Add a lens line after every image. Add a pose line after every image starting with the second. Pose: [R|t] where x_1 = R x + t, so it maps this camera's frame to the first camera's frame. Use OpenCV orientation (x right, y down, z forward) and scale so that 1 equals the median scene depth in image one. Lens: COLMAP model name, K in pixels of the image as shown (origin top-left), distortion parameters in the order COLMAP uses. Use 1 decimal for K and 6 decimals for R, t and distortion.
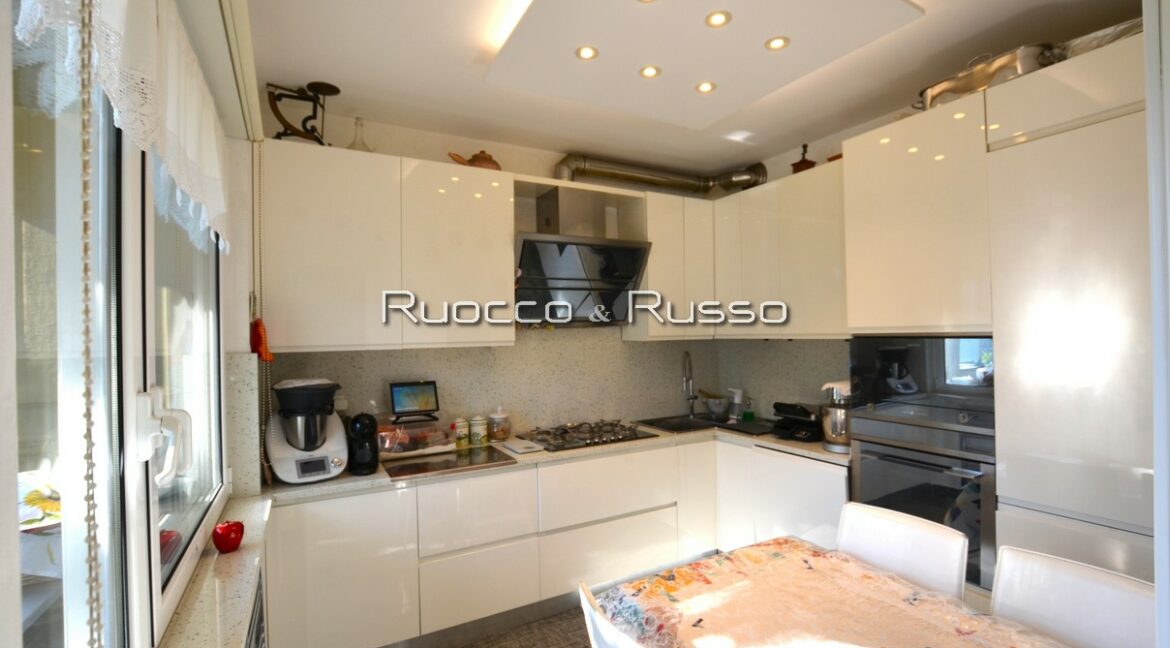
lens RADIAL K [[521.7, 0, 588.7], [0, 521.7, 326.7], [0, 0, 1]] dist [-0.023808, -0.000070]
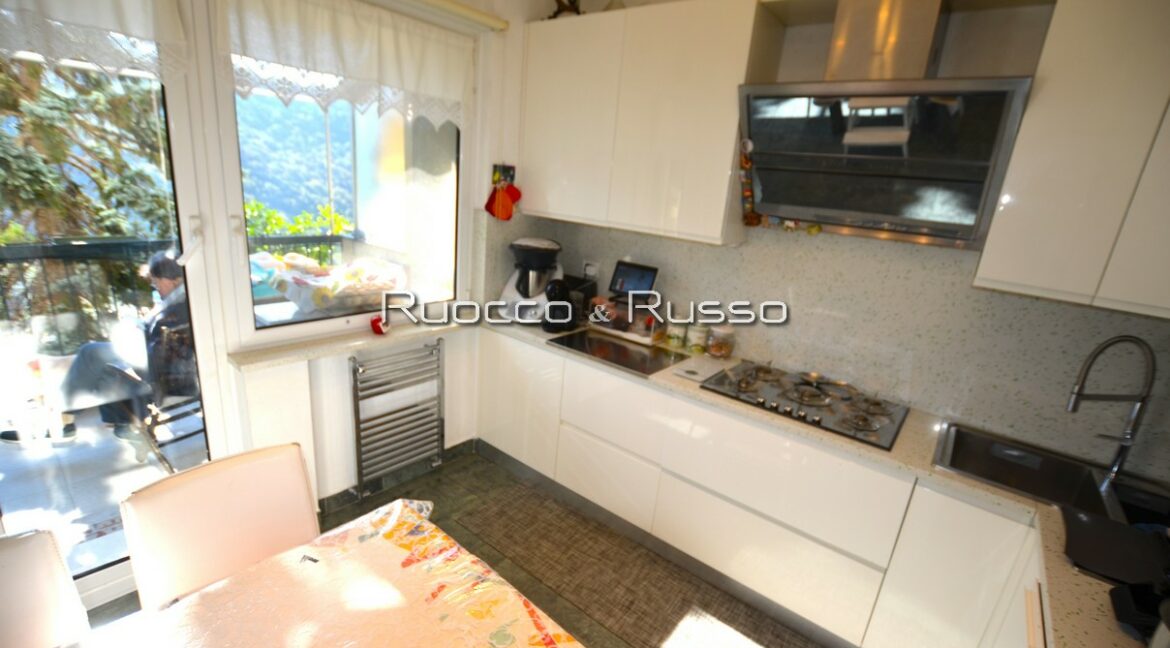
lens RADIAL K [[521.7, 0, 584.3], [0, 521.7, 326.7], [0, 0, 1]] dist [-0.023808, -0.000070]
pose [[0.375619, 0.307917, -0.874127, 0.513057], [-0.085348, 0.950678, 0.298208, -0.064318], [0.922836, -0.037408, 0.383373, 0.539846]]
